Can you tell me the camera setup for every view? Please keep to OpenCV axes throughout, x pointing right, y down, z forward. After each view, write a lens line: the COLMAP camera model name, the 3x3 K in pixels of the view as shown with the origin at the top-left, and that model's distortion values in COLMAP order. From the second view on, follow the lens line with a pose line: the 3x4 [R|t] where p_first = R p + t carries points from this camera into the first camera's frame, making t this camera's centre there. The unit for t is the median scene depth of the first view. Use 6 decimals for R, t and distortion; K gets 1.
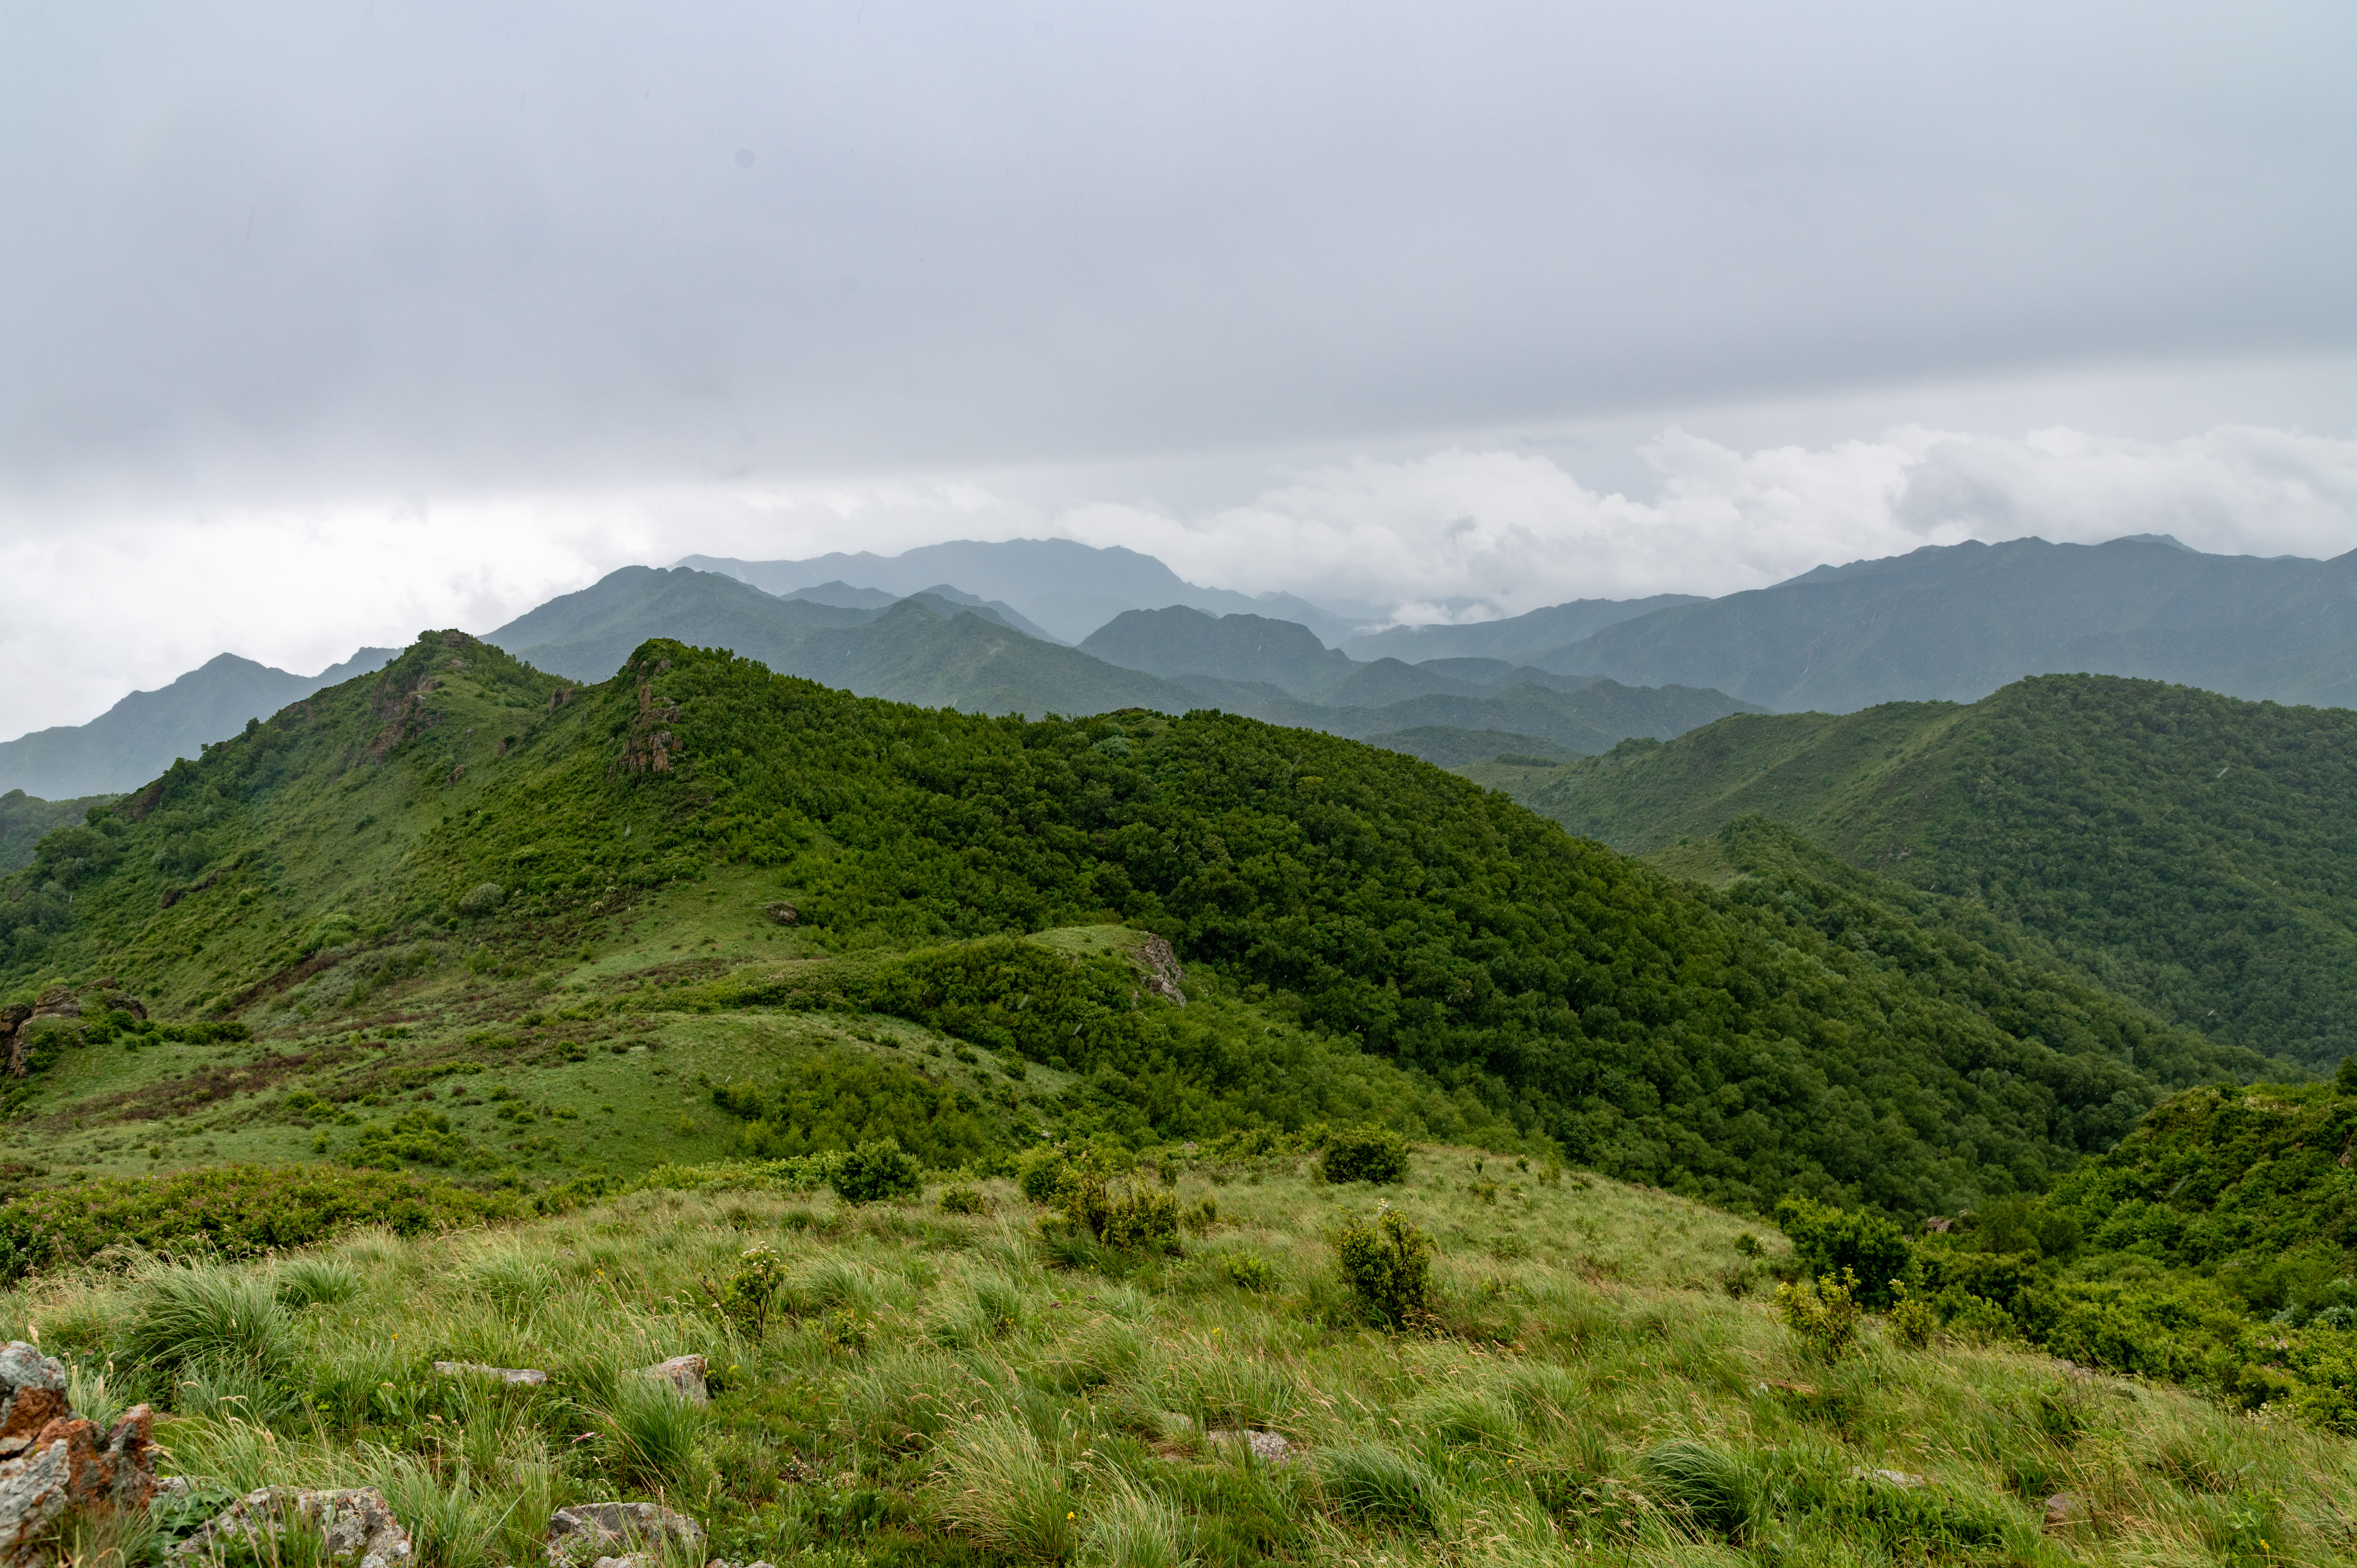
lens RADIAL K [[1946.0, 0, 1178.5], [0, 1946.0, 784.0], [0, 0, 1]] dist [-0.007932, 0.008772]
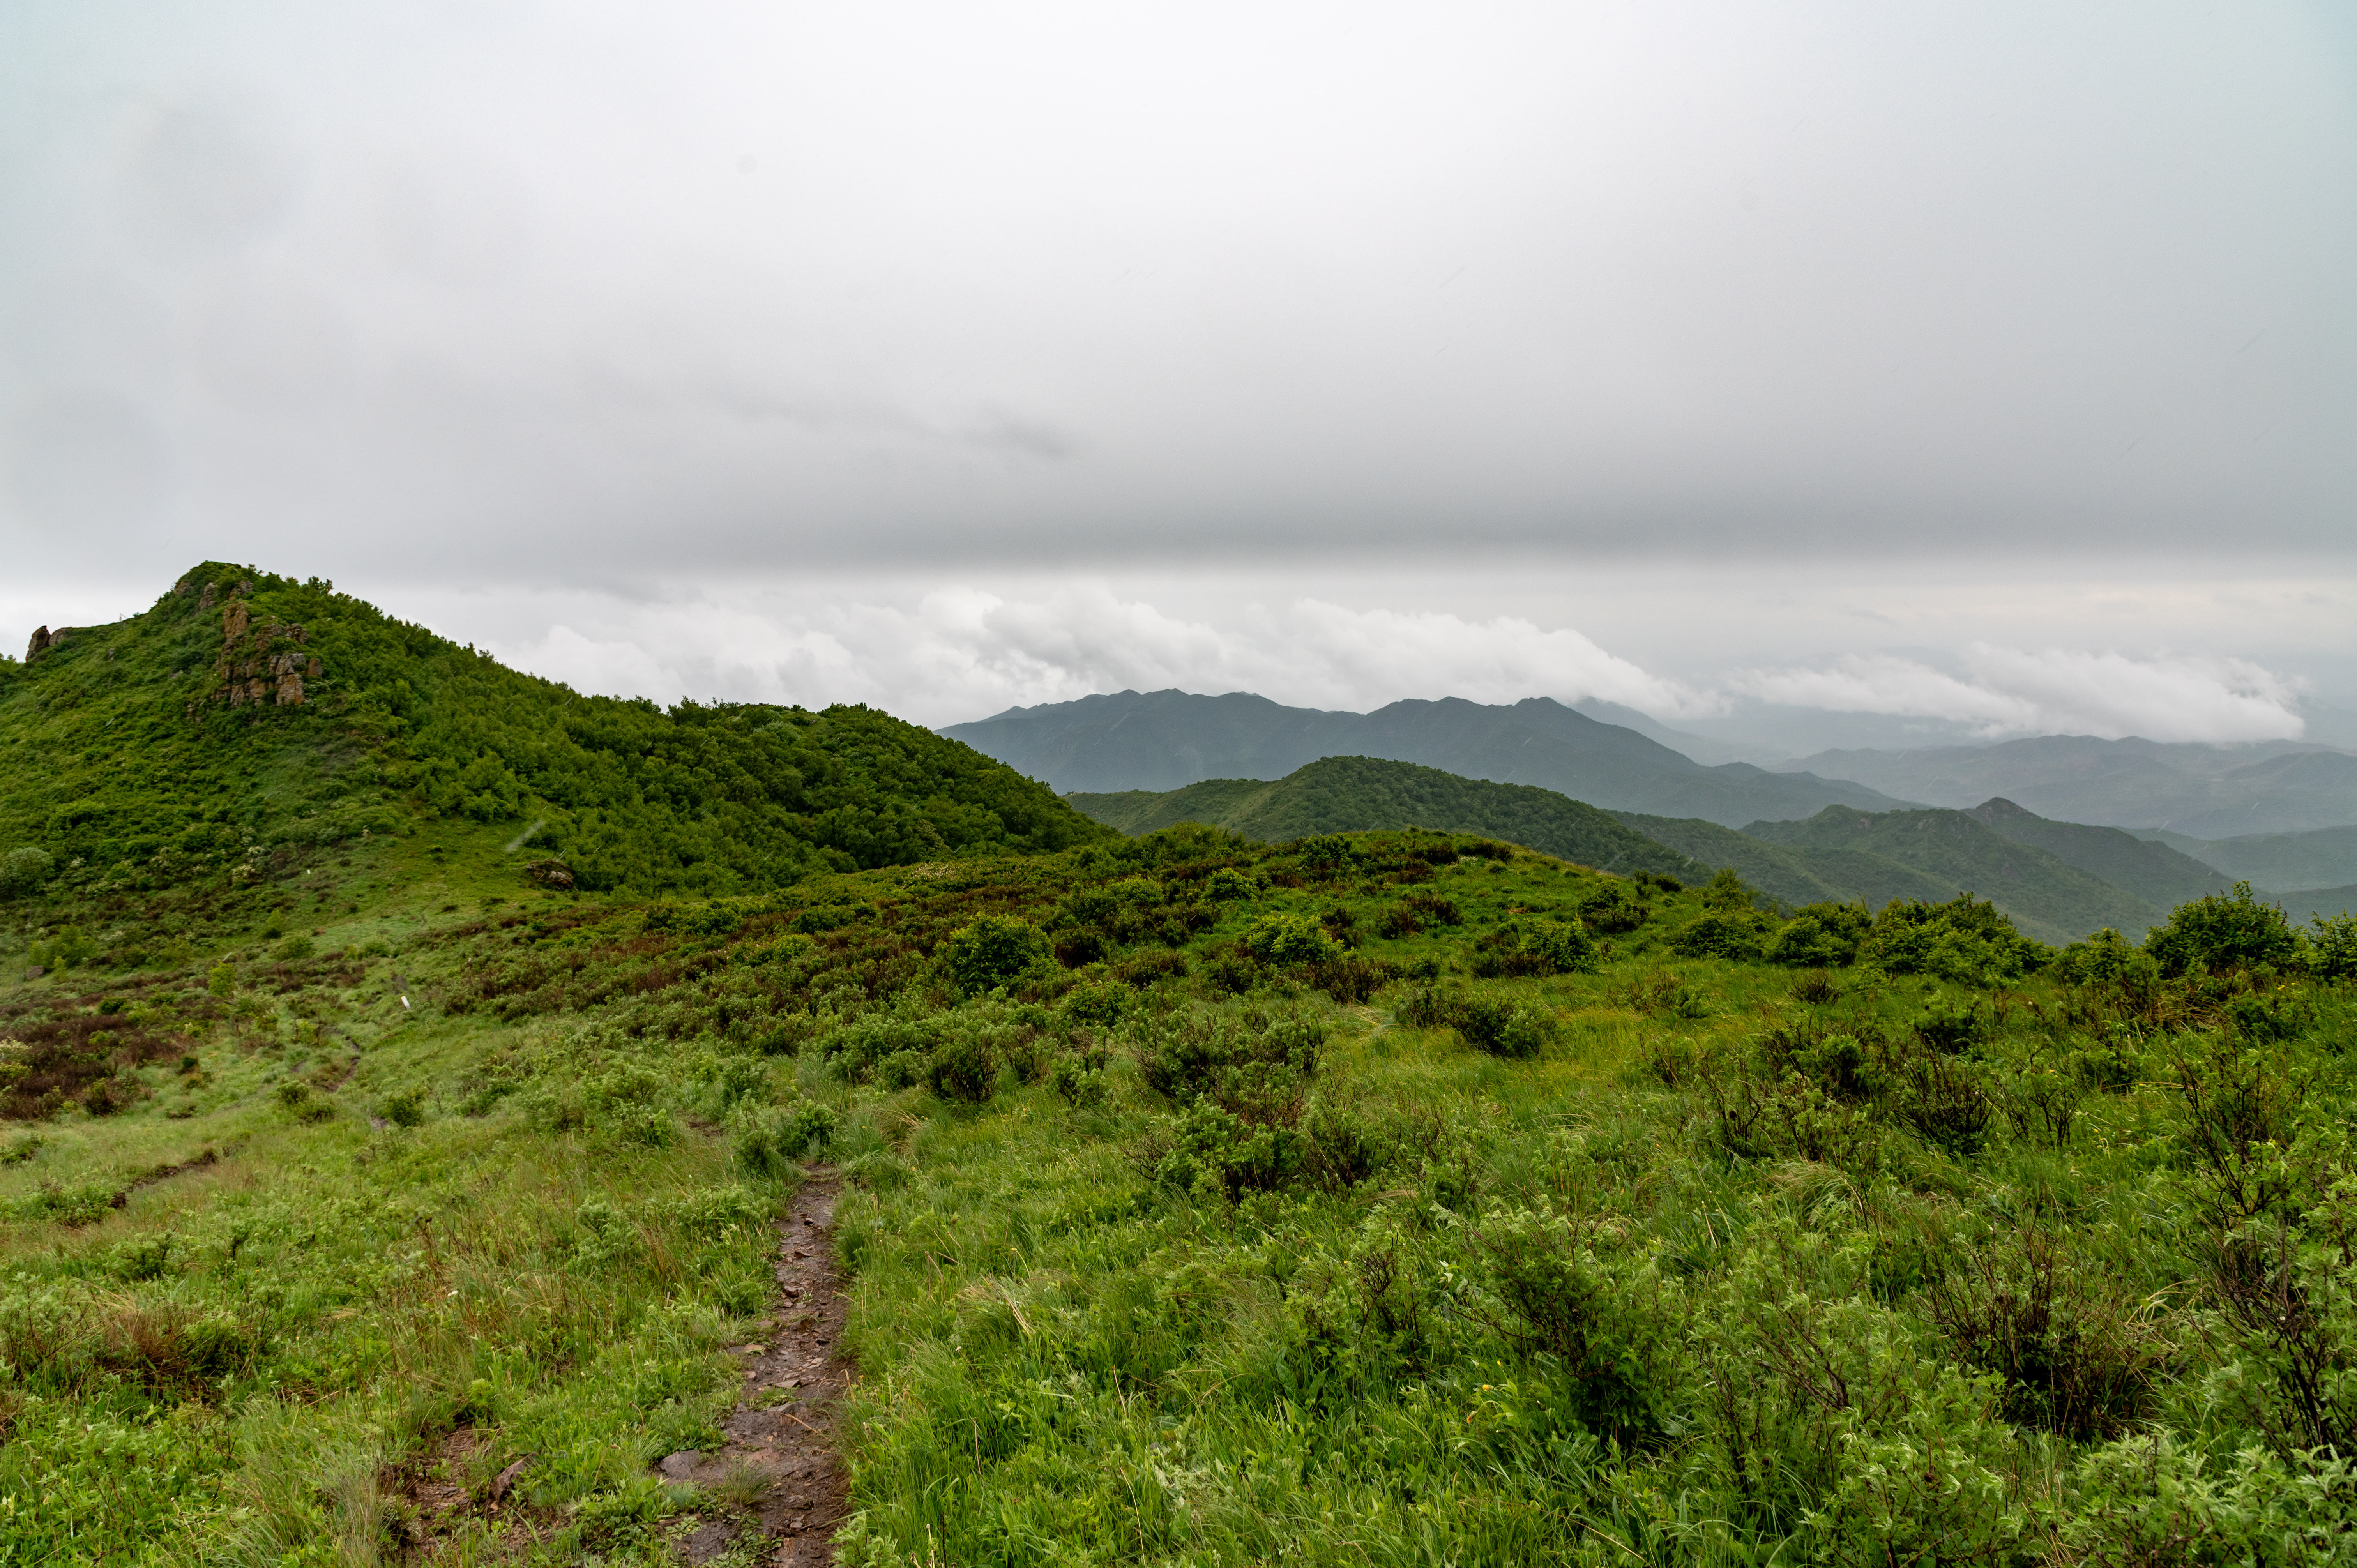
lens RADIAL K [[1591.8, 0, 1167.2], [0, 1591.8, 777.4], [0, 0, 1]] dist [0.006249, -0.000977]
pose [[0.911180, 0.016807, 0.411665, -0.211374], [0.010822, 0.997847, -0.064691, 0.062516], [-0.411866, 0.063400, 0.909036, 0.322448]]
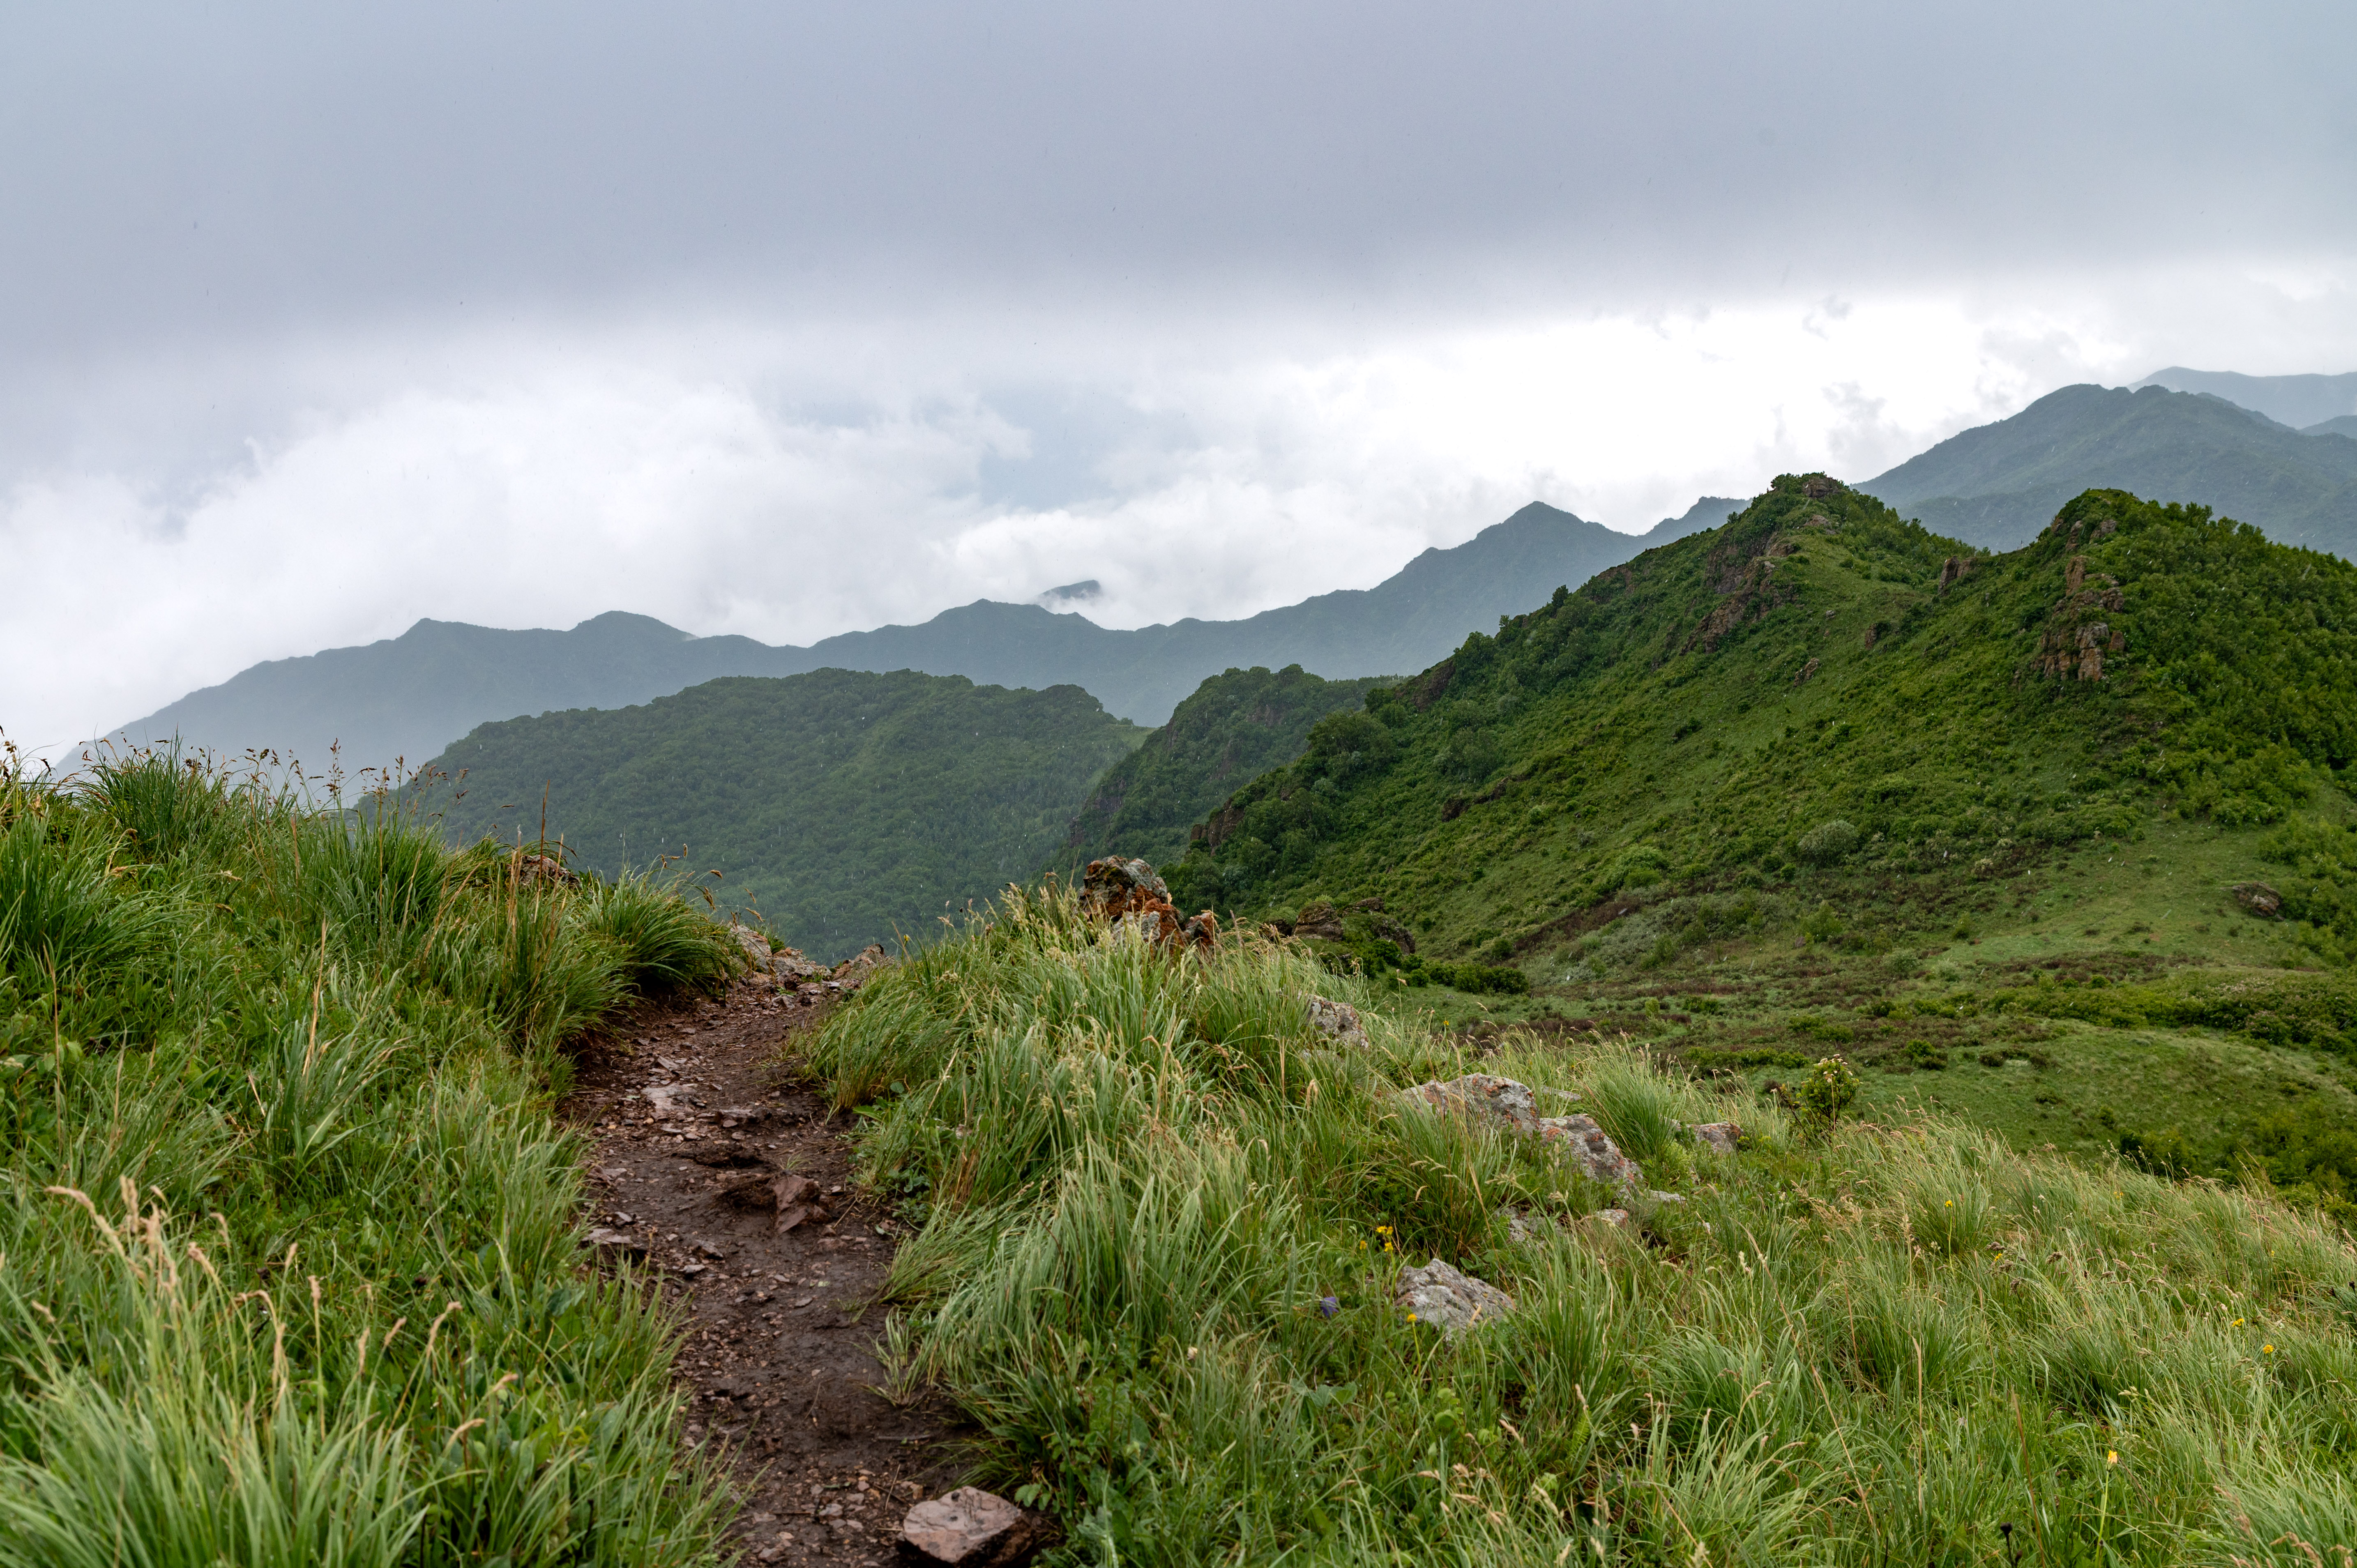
lens RADIAL K [[2763.4, 0, 1178.5], [0, 2763.4, 784.0], [0, 0, 1]] dist [0.016125, 0.010789]
pose [[0.834552, 0.071769, -0.546234, 0.005755], [-0.054610, 0.997372, 0.047608, 0.001151], [0.548215, -0.009902, 0.836279, -0.007674]]
